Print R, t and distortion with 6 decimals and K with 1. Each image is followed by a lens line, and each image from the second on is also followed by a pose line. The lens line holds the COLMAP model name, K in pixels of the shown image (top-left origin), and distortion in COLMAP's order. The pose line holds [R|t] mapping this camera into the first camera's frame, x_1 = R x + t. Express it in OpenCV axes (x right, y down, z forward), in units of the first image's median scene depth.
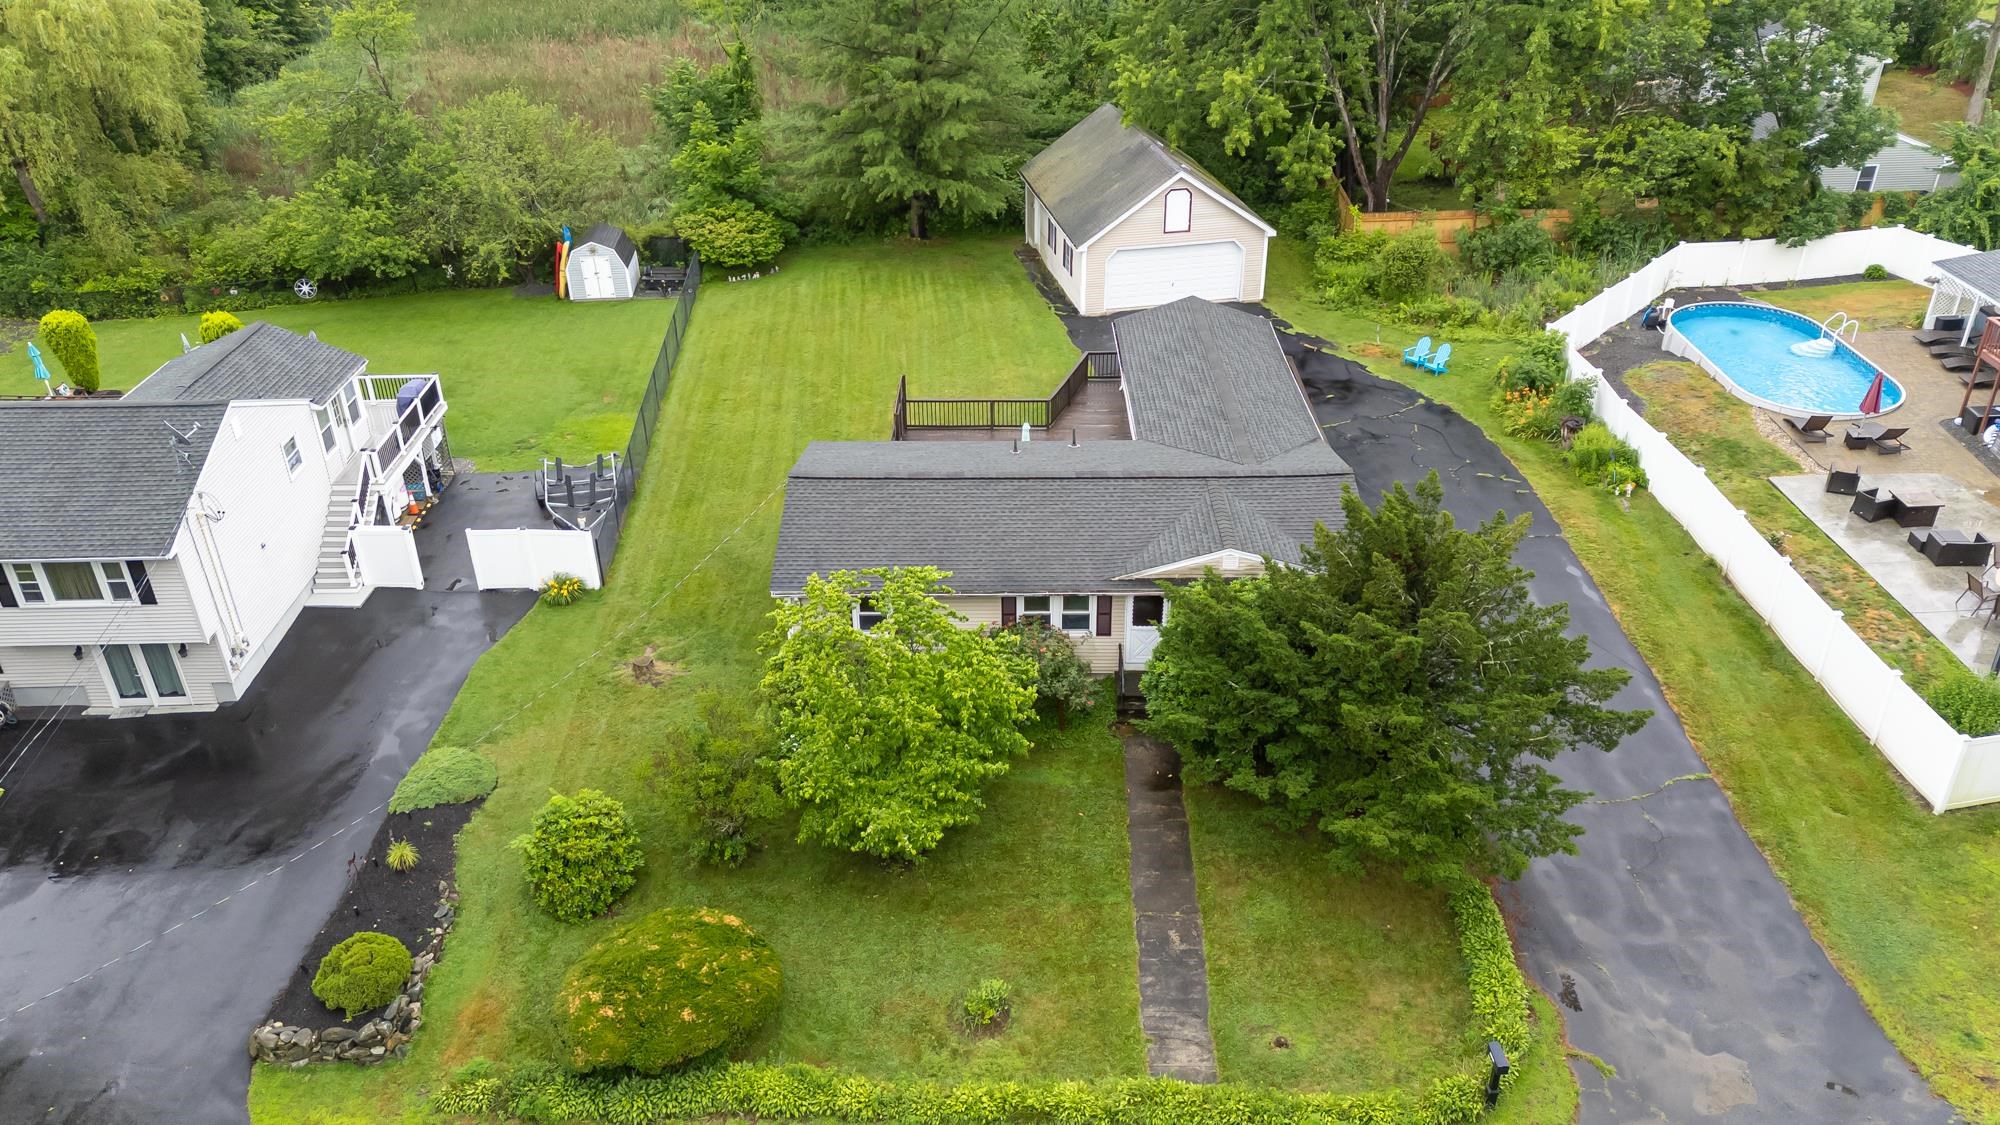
lens RADIAL K [[1502.5, 0, 984.9], [0, 1502.5, 563.5], [0, 0, 1]] dist [0.084778, -0.055862]
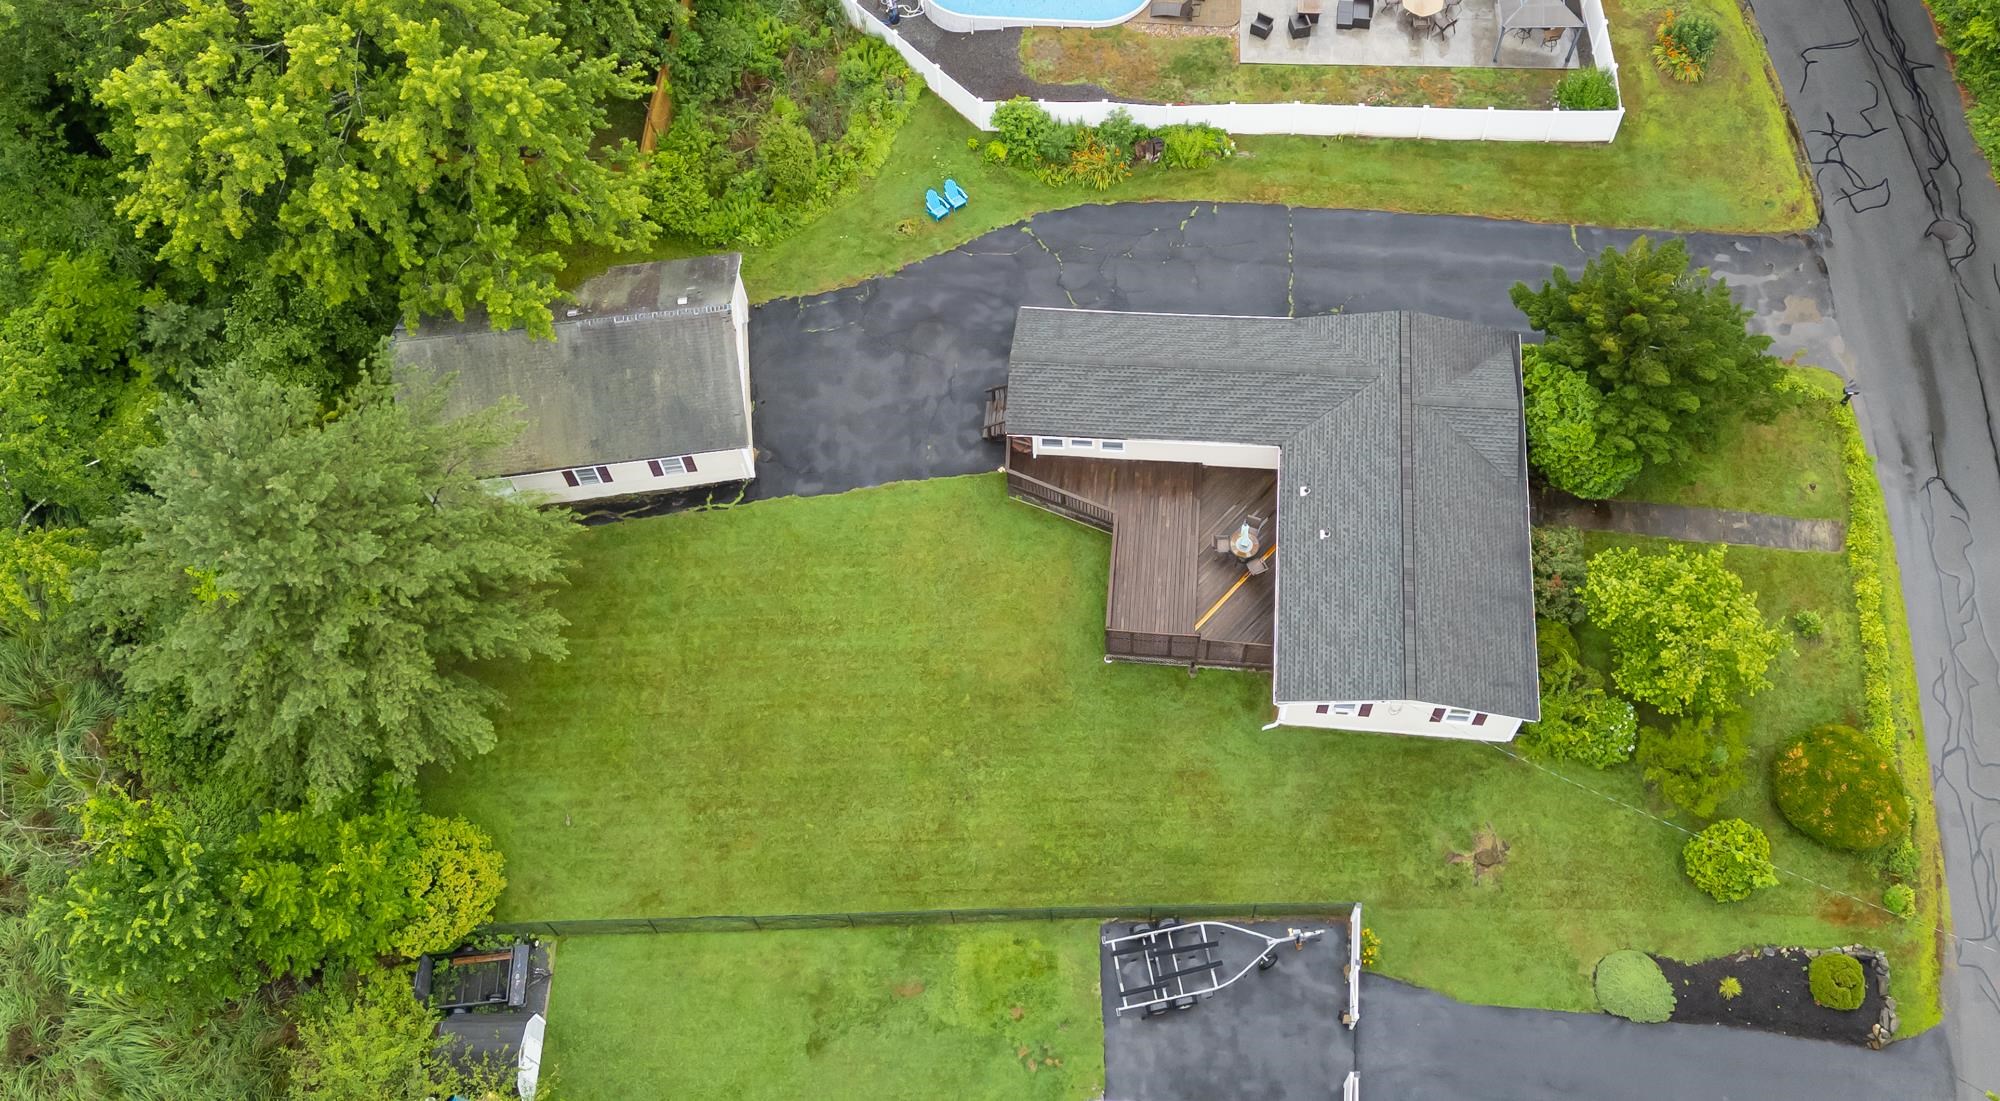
lens RADIAL K [[1859.3, 0, 1095.2], [0, 1859.3, 384.7], [0, 0, 1]] dist [0.104184, -0.123056]
pose [[0.054531, -0.857417, 0.511725, -0.449921], [0.499513, 0.467175, 0.729543, -0.904134], [-0.864588, 0.215831, 0.453767, 0.308209]]
